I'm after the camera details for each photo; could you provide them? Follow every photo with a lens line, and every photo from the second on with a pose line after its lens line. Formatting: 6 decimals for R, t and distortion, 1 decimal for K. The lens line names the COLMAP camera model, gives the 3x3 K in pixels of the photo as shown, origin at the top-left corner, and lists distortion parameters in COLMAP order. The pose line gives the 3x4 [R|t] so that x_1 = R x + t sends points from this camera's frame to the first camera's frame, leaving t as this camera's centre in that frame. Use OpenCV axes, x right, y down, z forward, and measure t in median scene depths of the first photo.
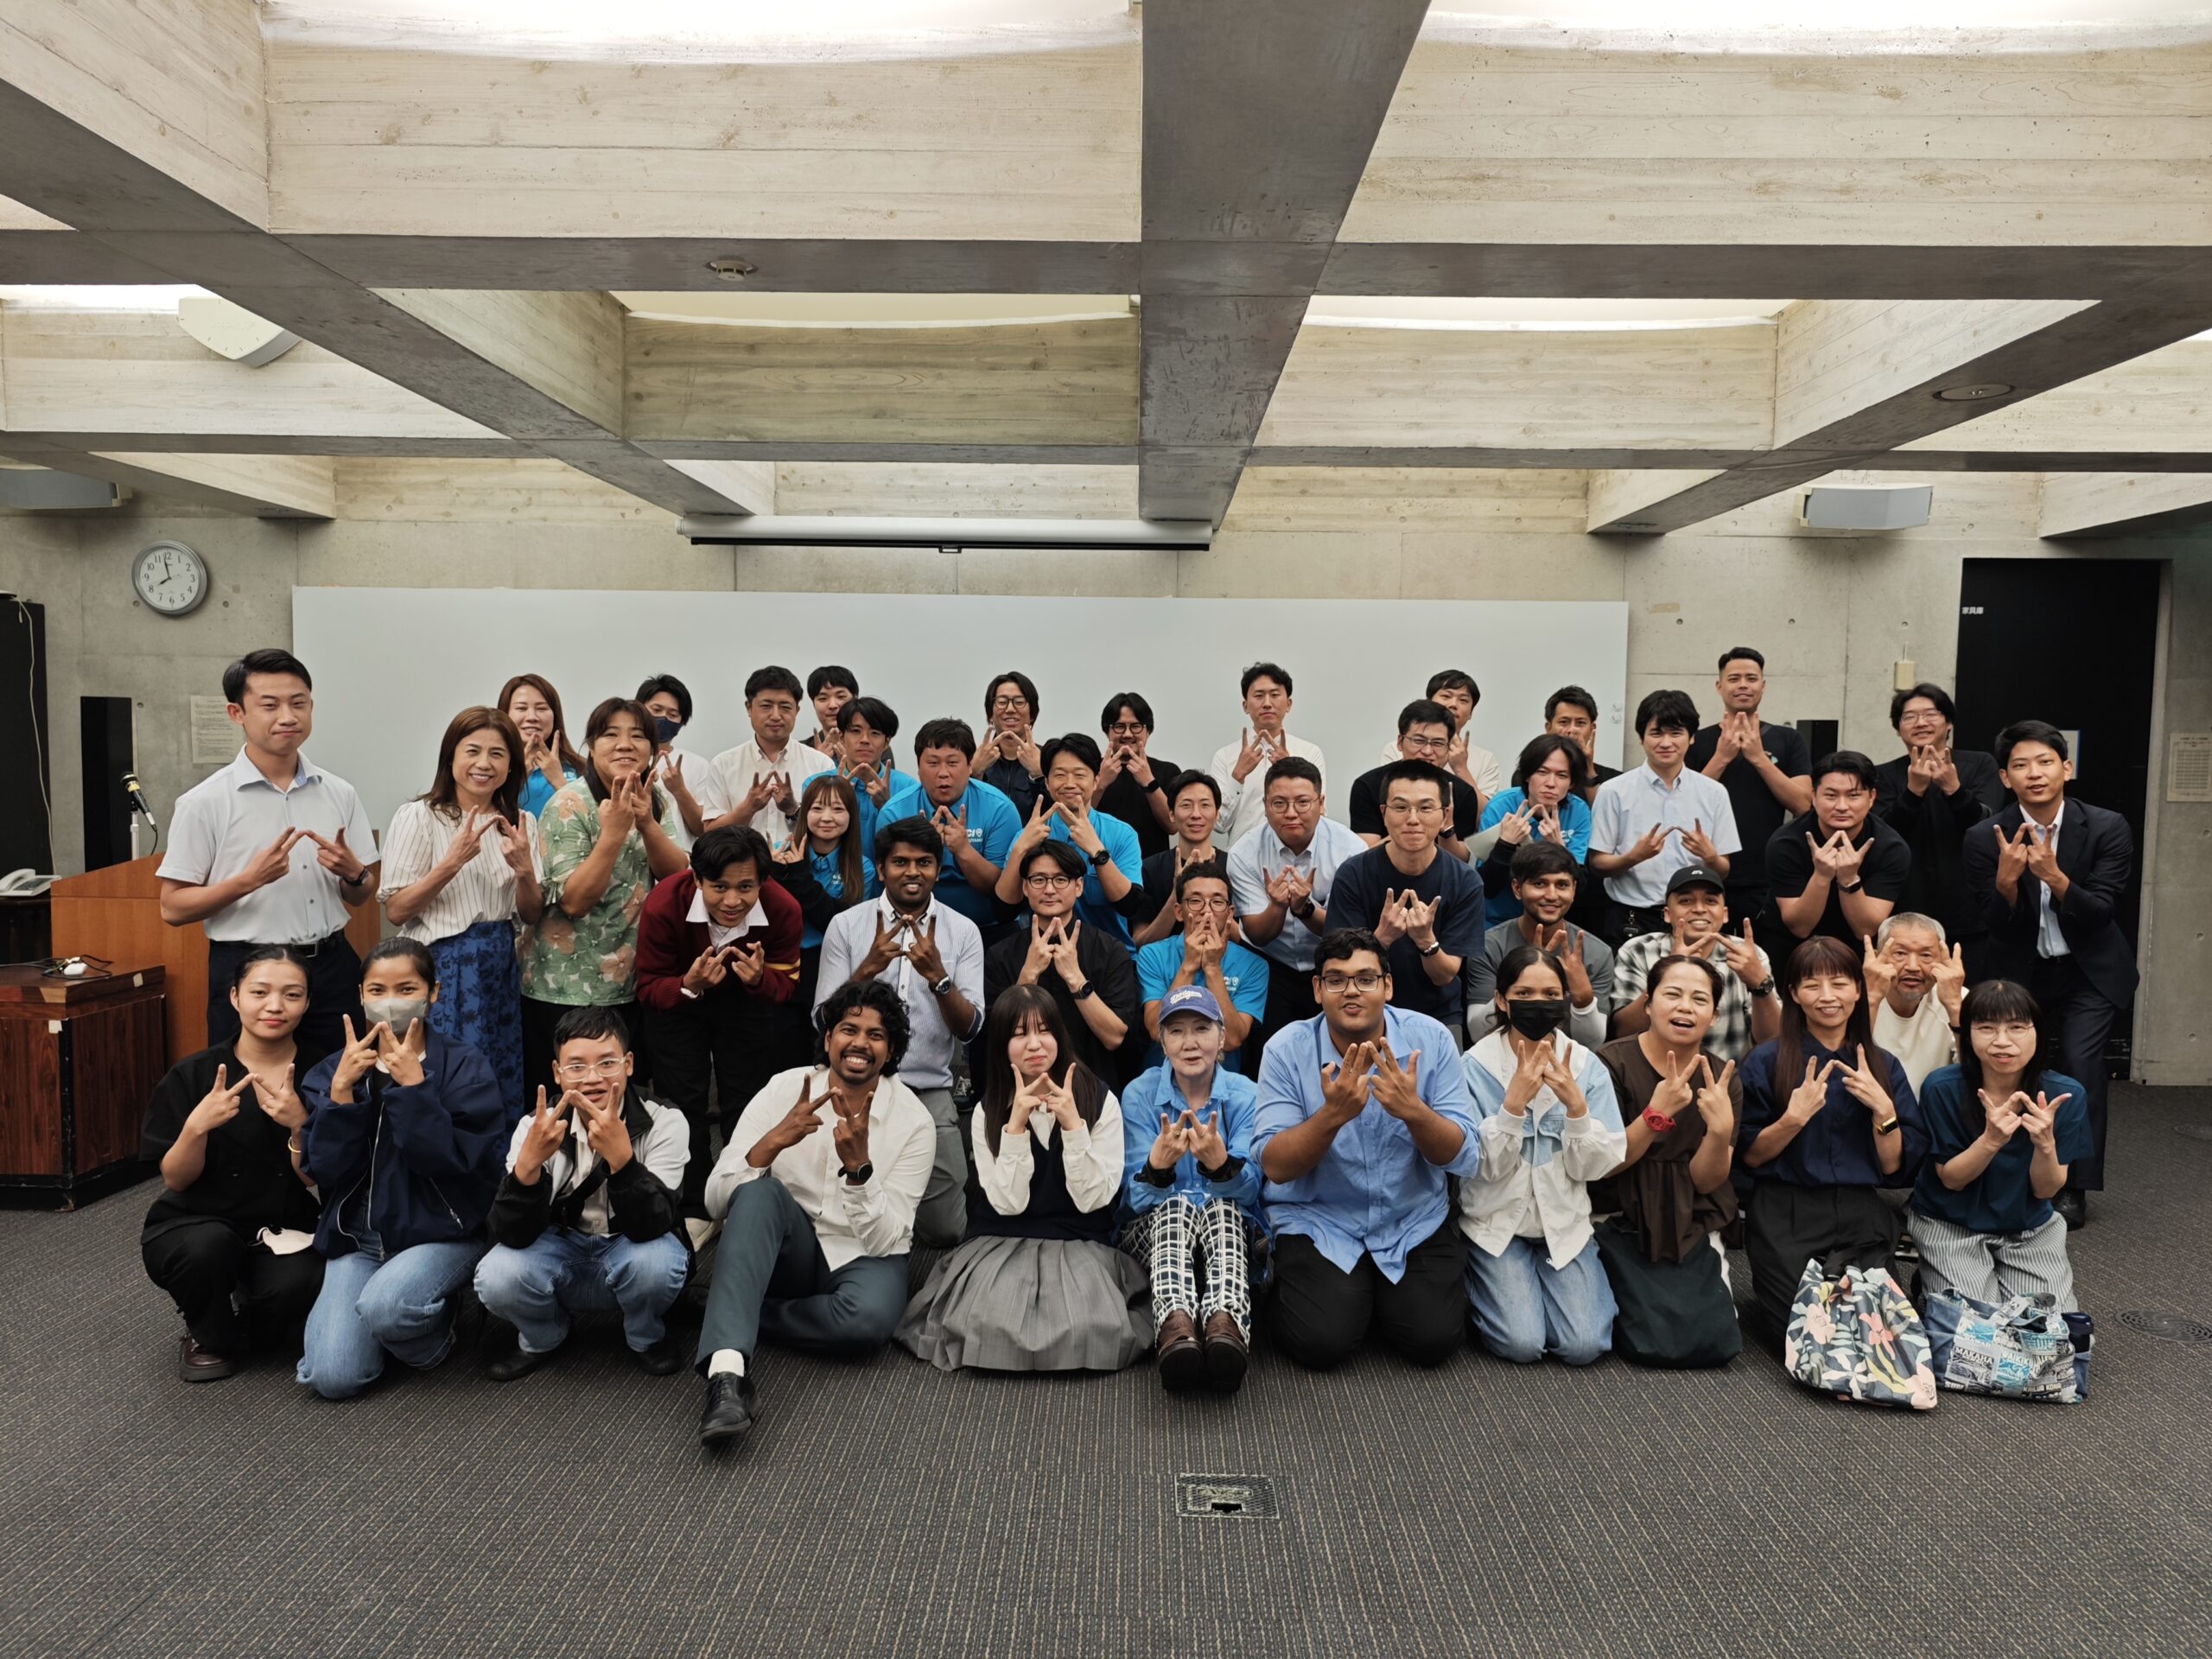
lens RADIAL K [[1525.2, 0, 1100.8], [0, 1525.2, 842.9], [0, 0, 1]] dist [0.002501, -0.009113]
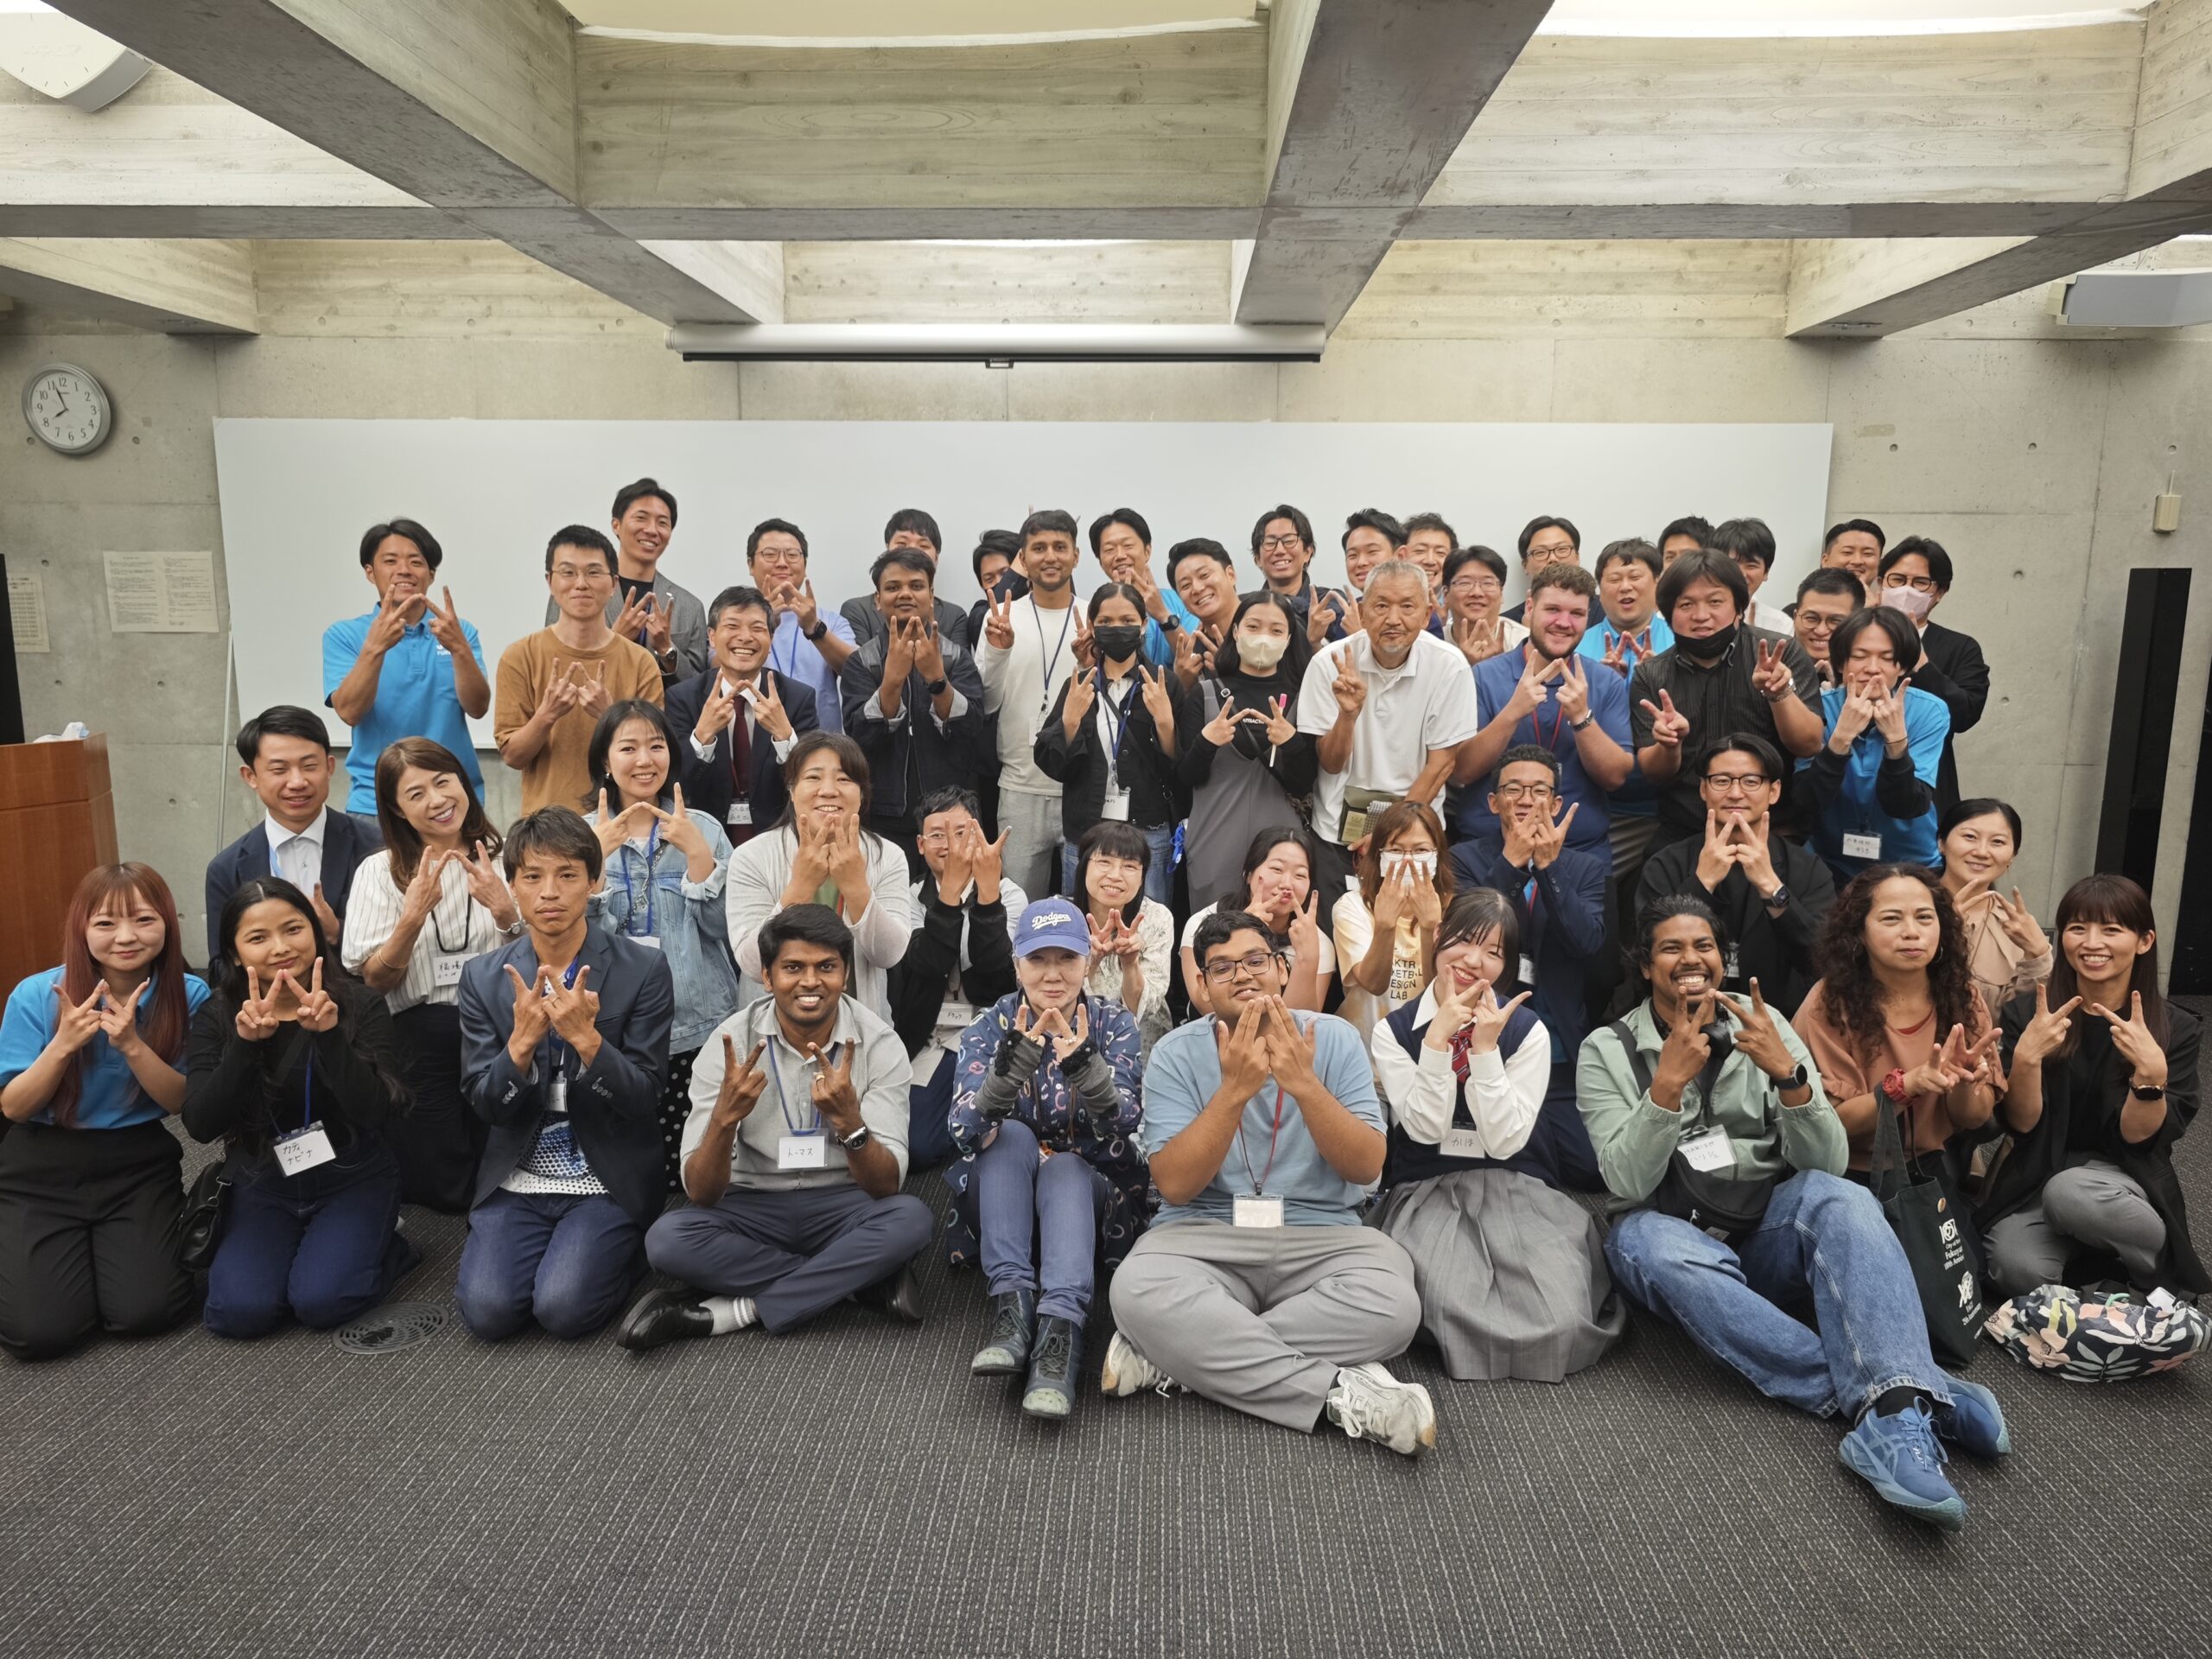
lens RADIAL K [[1500.0, 0, 1077.4], [0, 1500.0, 827.4], [0, 0, 1]] dist [-0.010082, 0.023865]
pose [[0.999586, -0.000823, -0.028753, -0.044928], [0.003466, 0.995754, 0.091994, -0.025803], [0.028555, -0.092055, 0.995344, 0.236649]]
